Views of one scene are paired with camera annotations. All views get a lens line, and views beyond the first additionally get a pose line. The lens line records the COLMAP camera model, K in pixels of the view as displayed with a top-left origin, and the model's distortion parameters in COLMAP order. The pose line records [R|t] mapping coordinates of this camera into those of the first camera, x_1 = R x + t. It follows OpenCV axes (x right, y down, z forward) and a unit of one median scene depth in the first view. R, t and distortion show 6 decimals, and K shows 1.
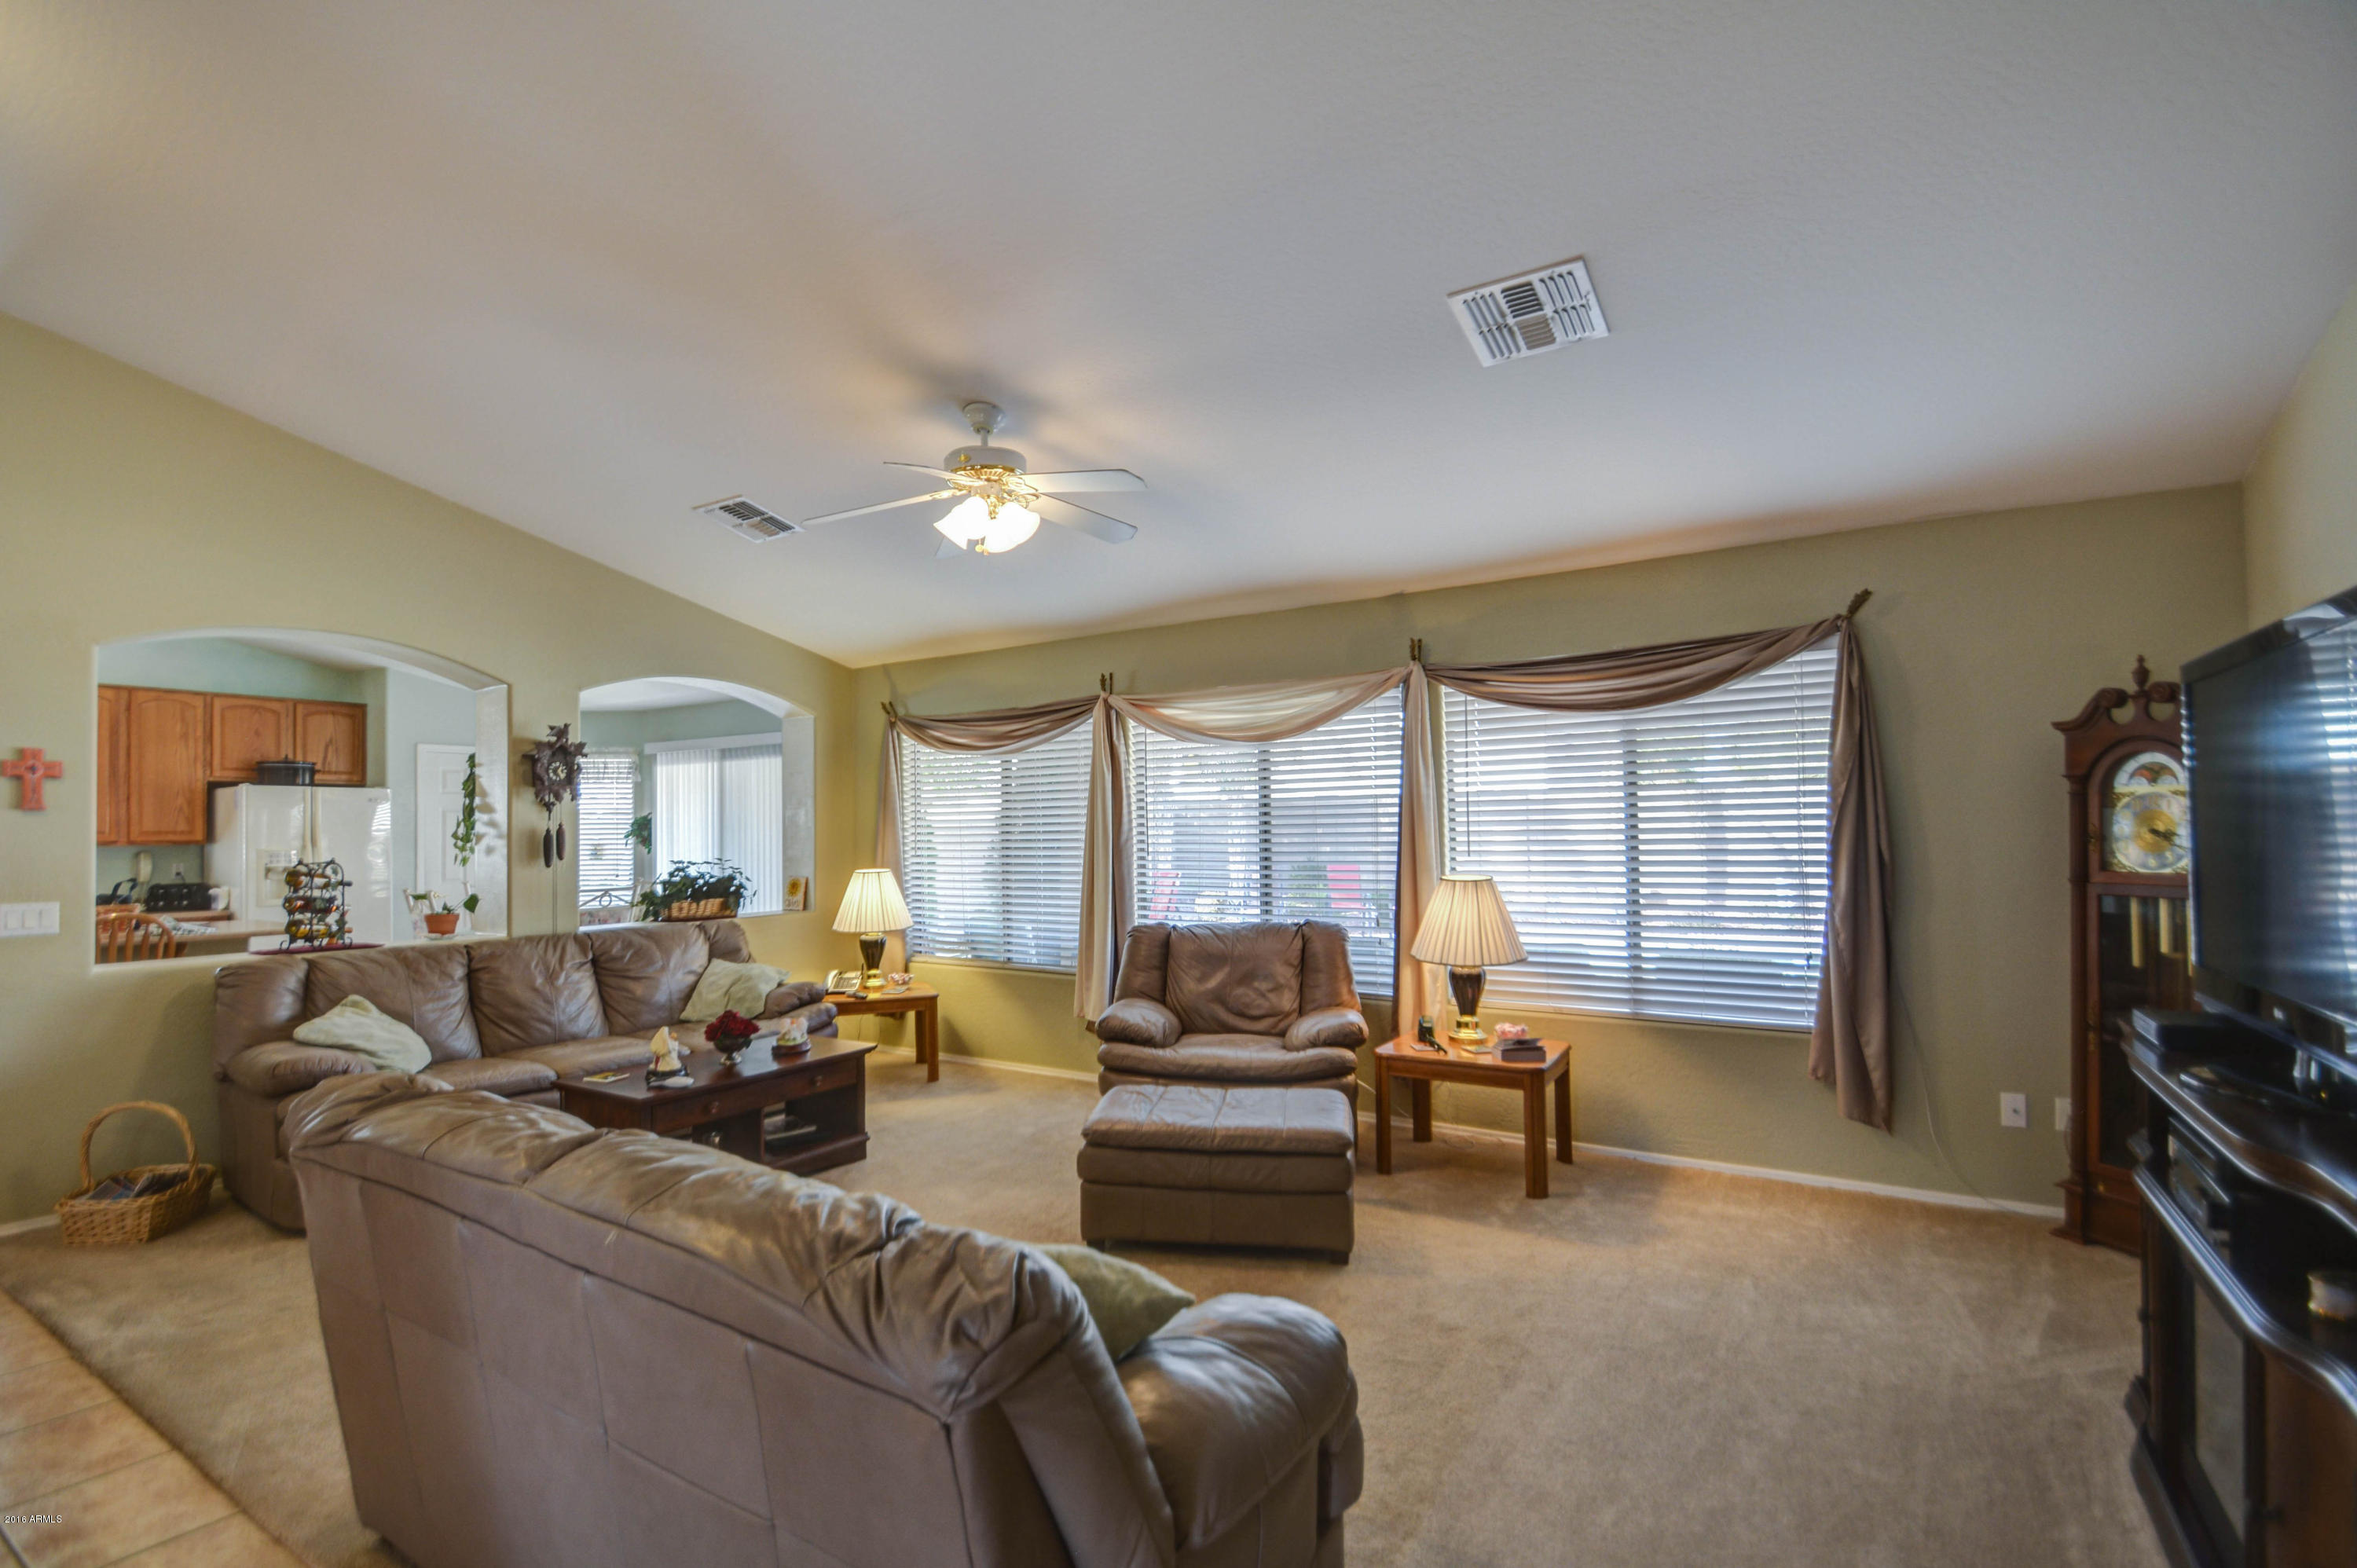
lens RADIAL K [[1062.3, 0, 1154.8], [0, 1062.3, 810.3], [0, 0, 1]] dist [-0.000330, -0.000214]
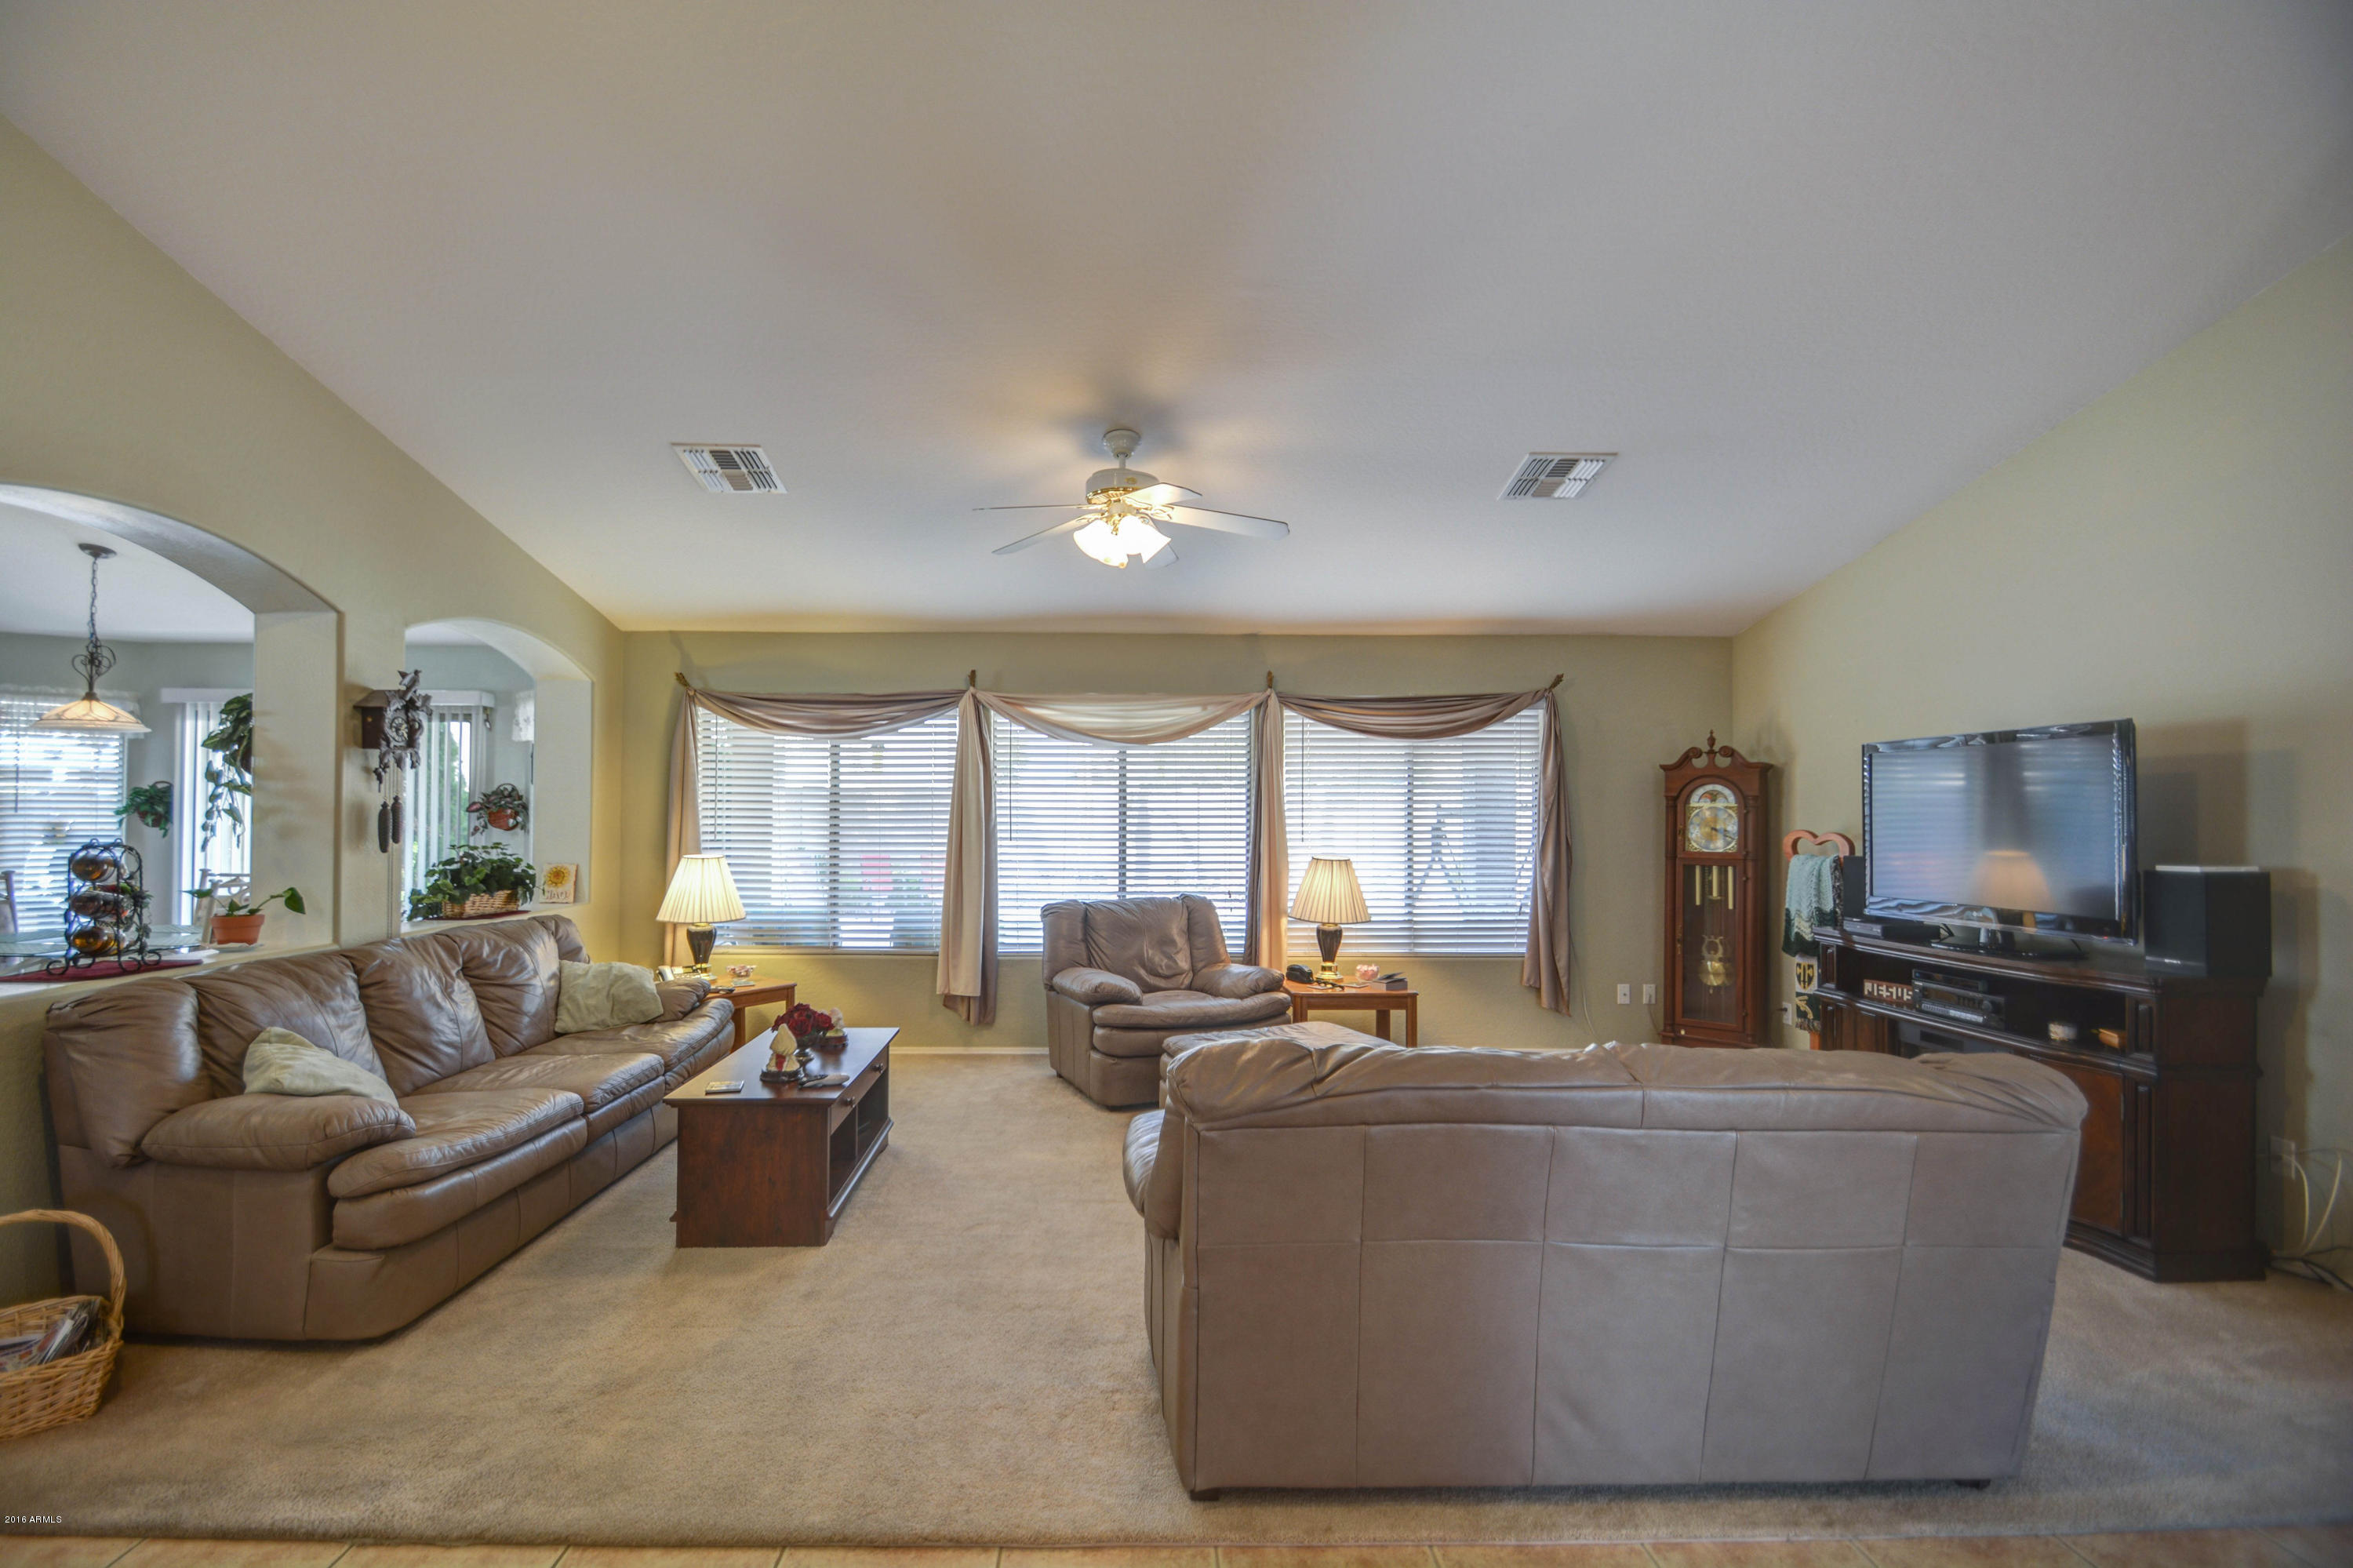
lens RADIAL K [[988.3, 0, 1111.6], [0, 988.3, 806.4], [0, 0, 1]] dist [0.000165, -0.000415]
pose [[0.835958, 0.023519, 0.548289, -0.589323], [-0.025842, 0.999660, -0.003481, 0.010183], [-0.548184, -0.011259, 0.836282, 0.114106]]
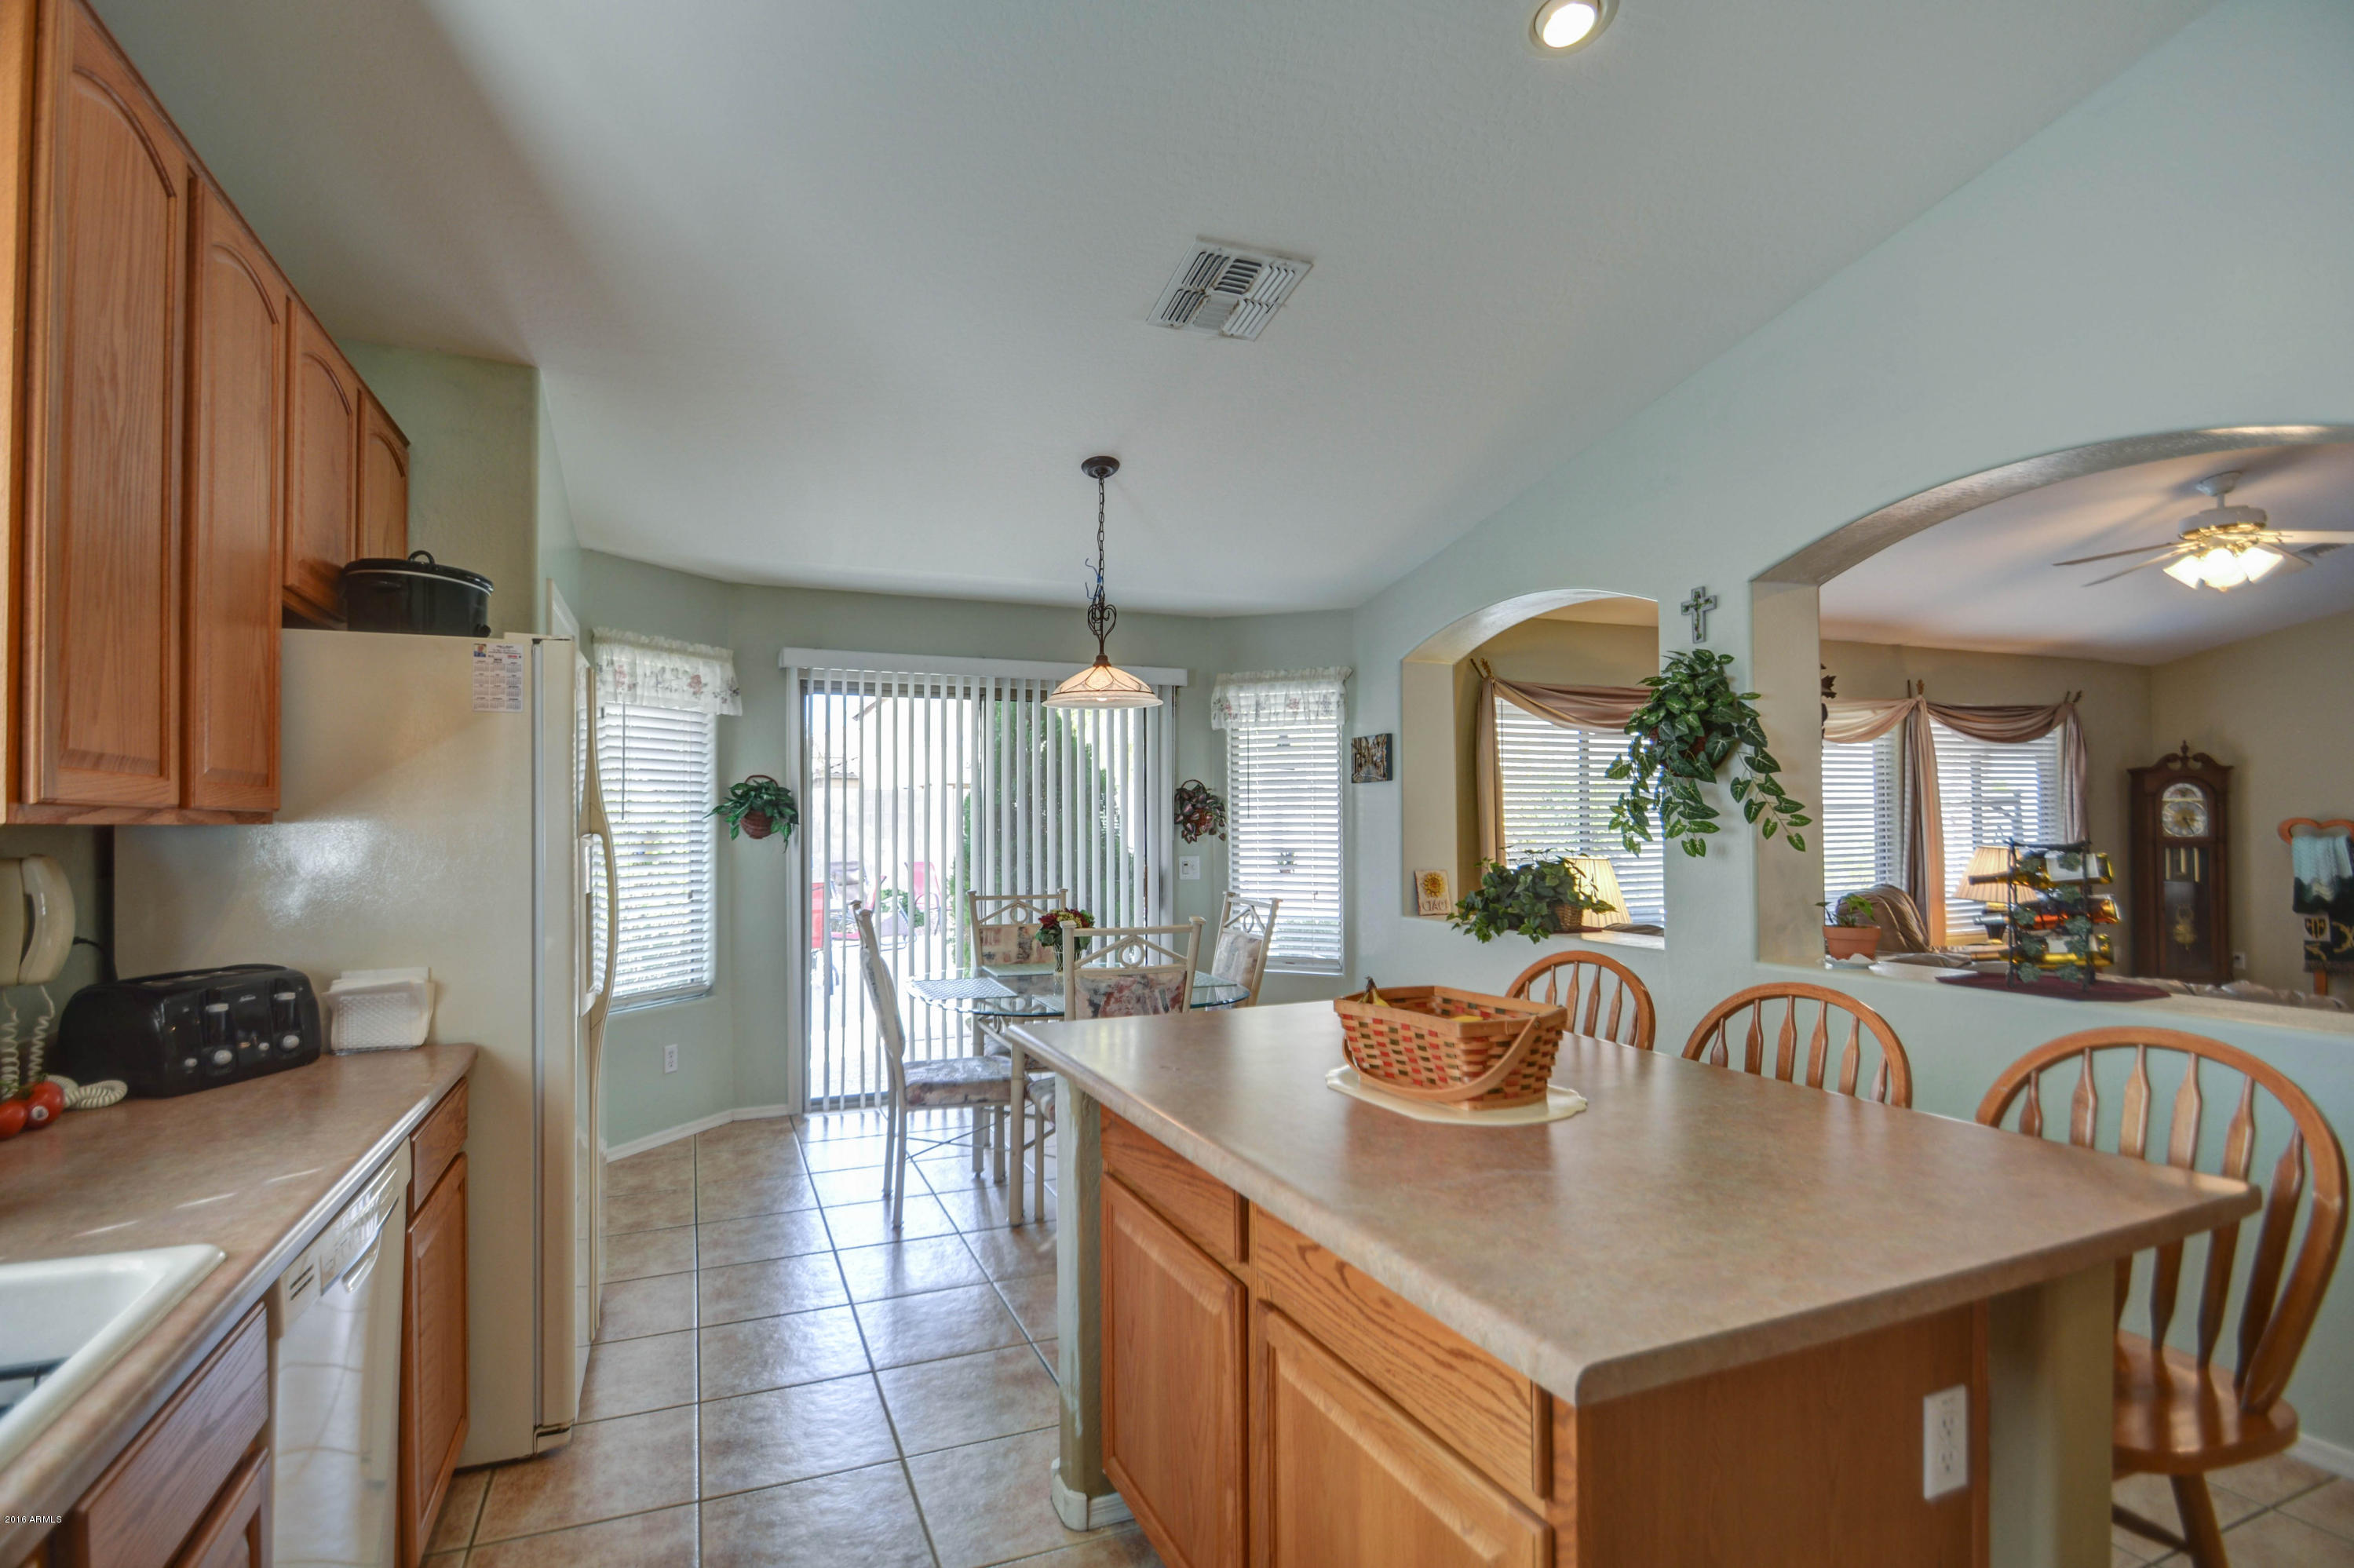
lens RADIAL K [[1147.0, 0, 1177.0], [0, 1147.0, 784.0], [0, 0, 1]] dist [0.001023, 0.000266]
pose [[0.553150, 0.038309, 0.832201, -1.625497], [-0.013953, 0.999228, -0.036724, 0.047181], [-0.832965, 0.008702, 0.553257, 1.023136]]
